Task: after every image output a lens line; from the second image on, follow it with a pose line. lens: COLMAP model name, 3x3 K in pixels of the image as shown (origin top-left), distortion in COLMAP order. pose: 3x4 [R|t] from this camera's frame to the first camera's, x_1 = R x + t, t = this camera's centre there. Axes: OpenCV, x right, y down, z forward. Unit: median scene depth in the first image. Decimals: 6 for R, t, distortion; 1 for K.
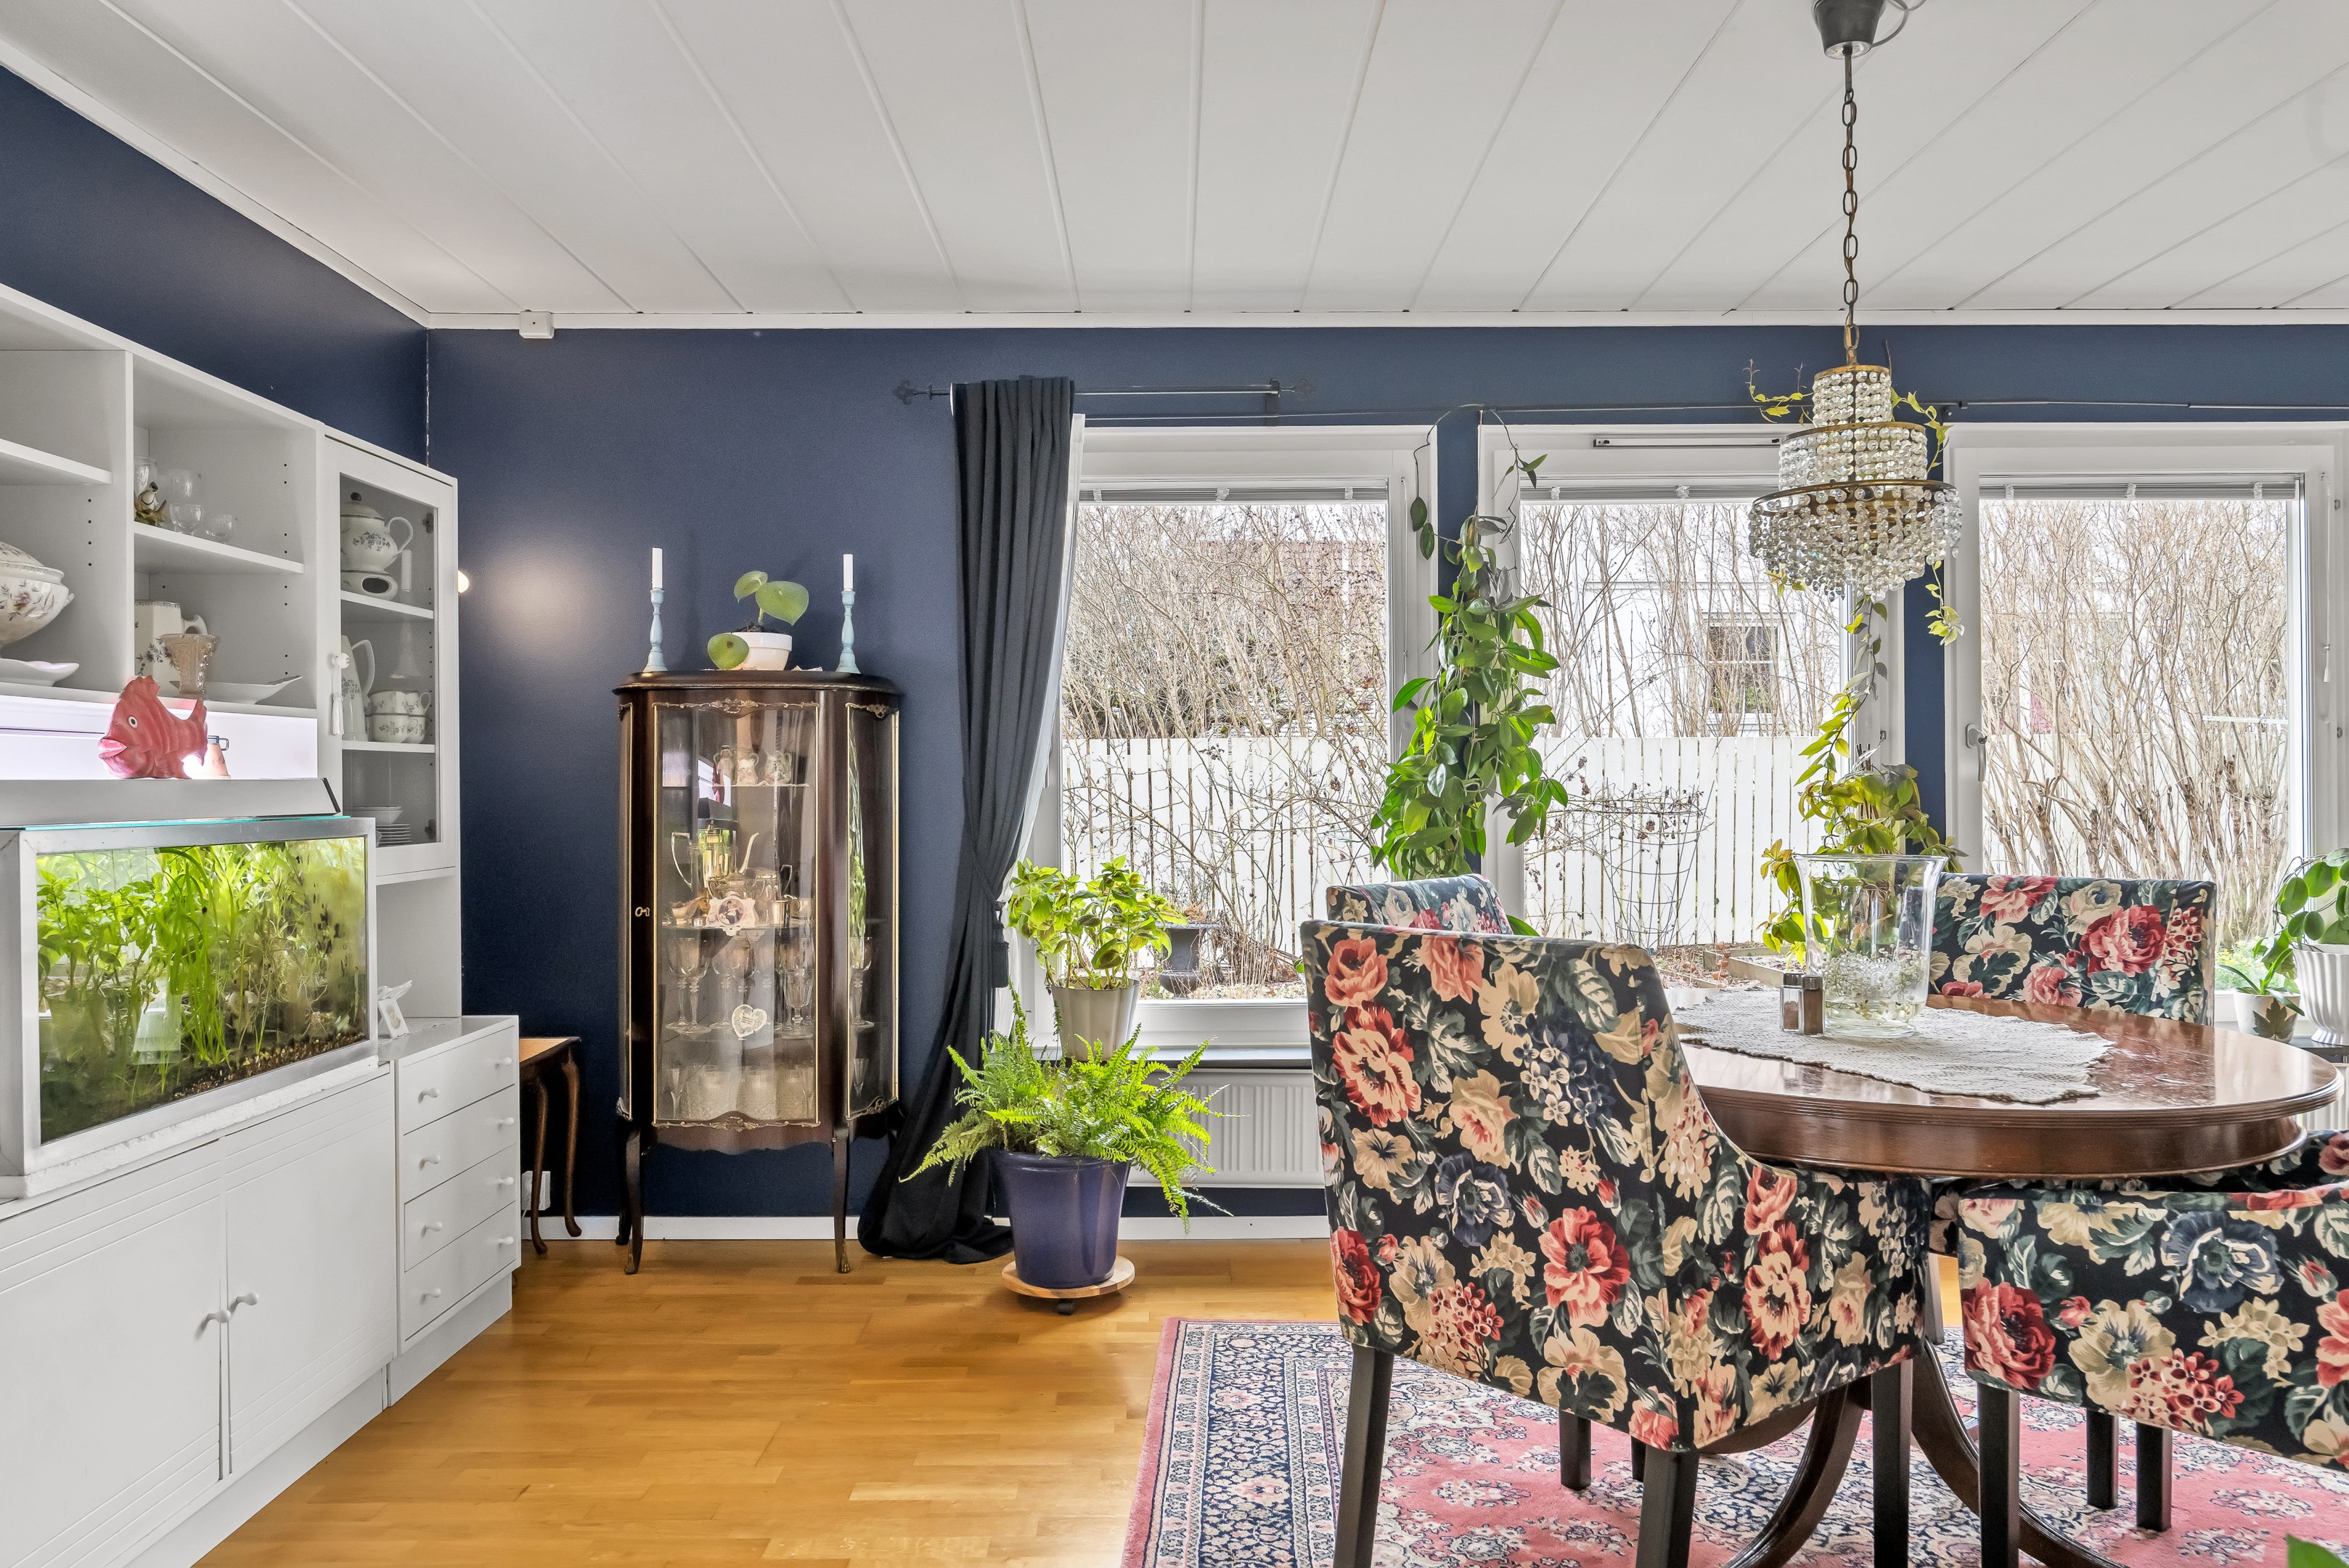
lens RADIAL K [[1593.7, 0, 1174.5], [0, 1593.7, 784.0], [0, 0, 1]] dist [-0.003456, -0.000904]
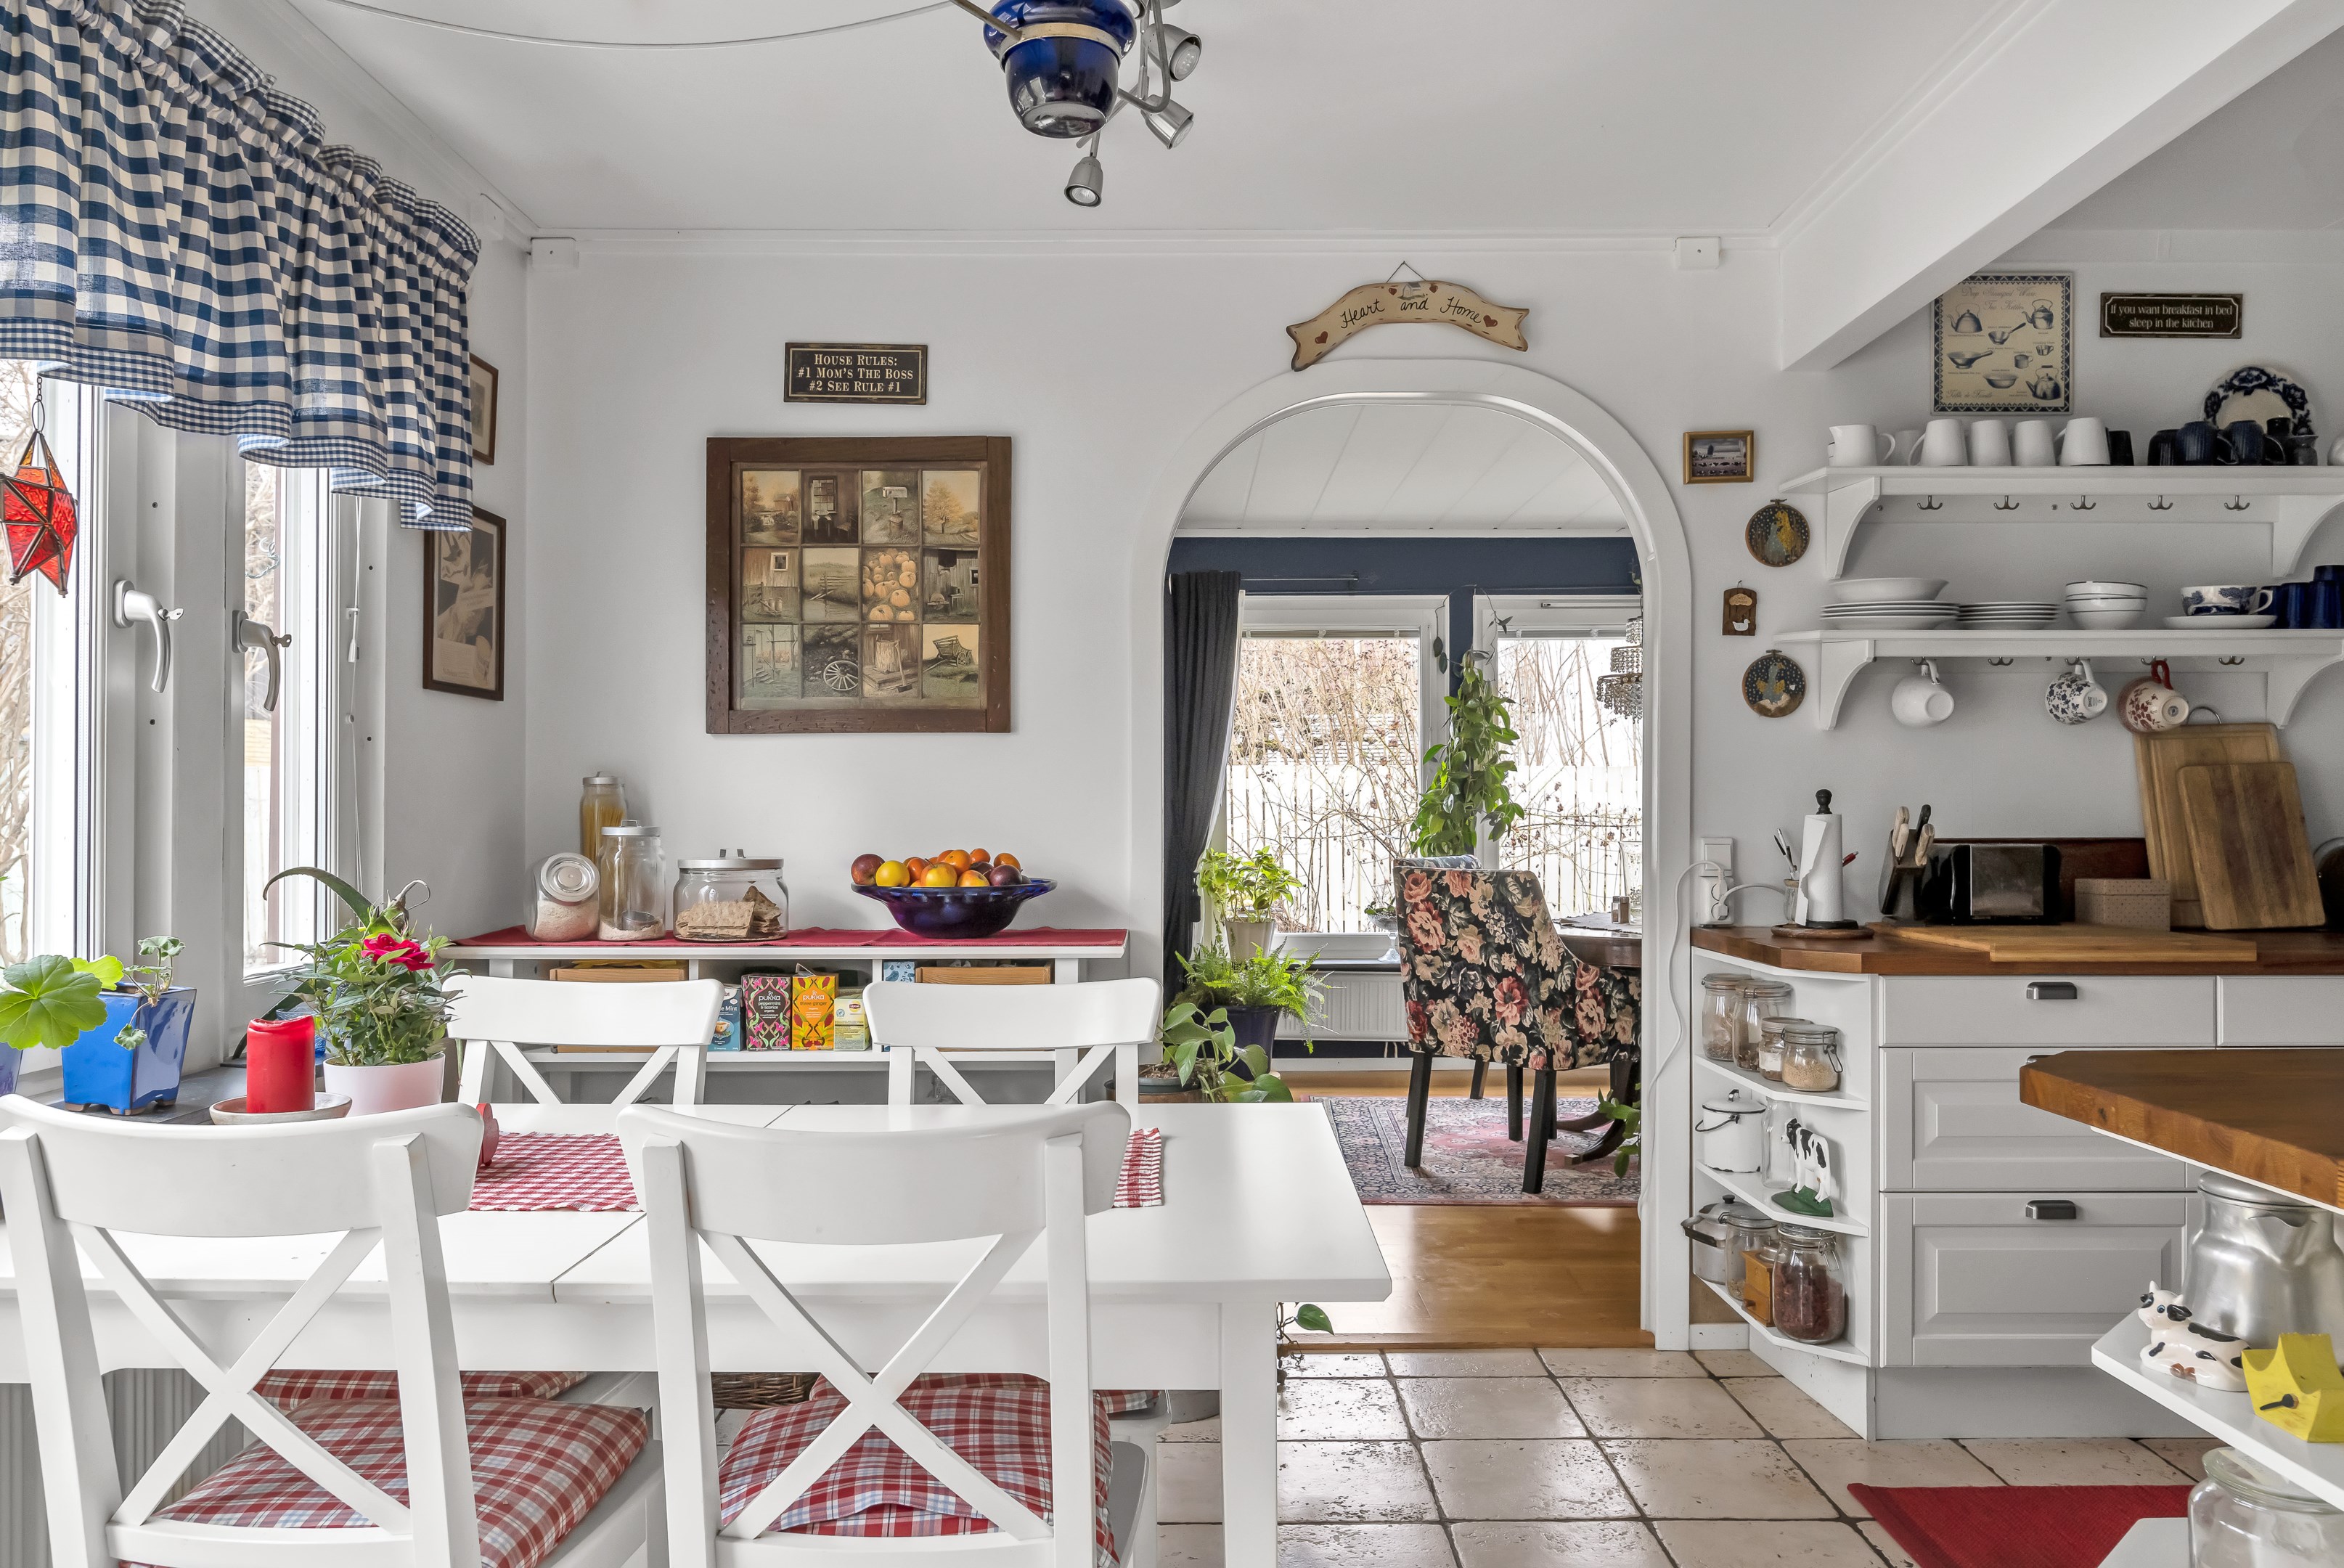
lens RADIAL K [[1590.3, 0, 1172.0], [0, 1590.3, 784.0], [0, 0, 1]] dist [-0.003456, -0.000904]
pose [[0.999986, 0.004531, -0.002810, -0.242386], [-0.004556, 0.999950, -0.008913, -0.012417], [0.002769, 0.008926, 0.999956, -1.348566]]
